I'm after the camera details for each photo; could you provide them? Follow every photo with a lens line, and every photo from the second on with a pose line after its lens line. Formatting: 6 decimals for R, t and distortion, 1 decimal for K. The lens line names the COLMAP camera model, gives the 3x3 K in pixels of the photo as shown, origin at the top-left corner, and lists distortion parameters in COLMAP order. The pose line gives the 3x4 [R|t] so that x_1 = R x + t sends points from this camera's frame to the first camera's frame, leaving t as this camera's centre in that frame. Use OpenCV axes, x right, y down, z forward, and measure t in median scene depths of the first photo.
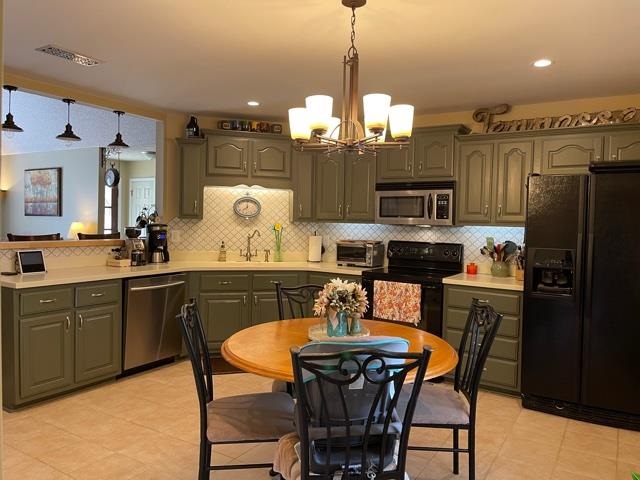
lens RADIAL K [[483.8, 0, 321.3], [0, 483.8, 237.4], [0, 0, 1]] dist [0.011372, -0.000712]
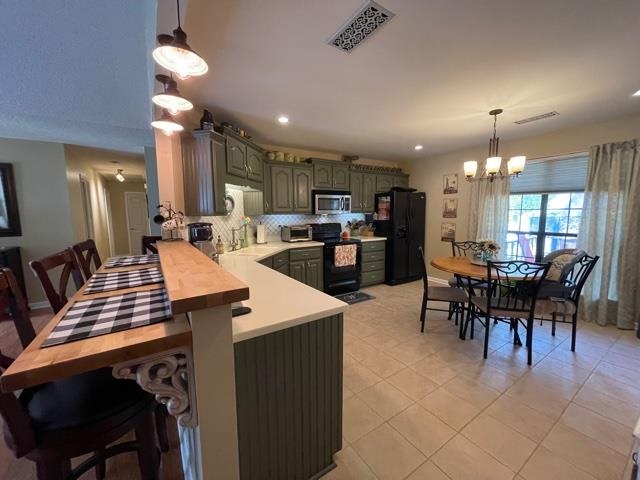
lens RADIAL K [[259.4, 0, 318.4], [0, 259.4, 240.4], [0, 0, 1]] dist [-0.001477, 0.000083]
pose [[0.435780, -0.120701, 0.891923, -0.405352], [0.050728, 0.992686, 0.109552, -0.020772], [-0.898622, -0.002495, 0.438716, 0.345492]]
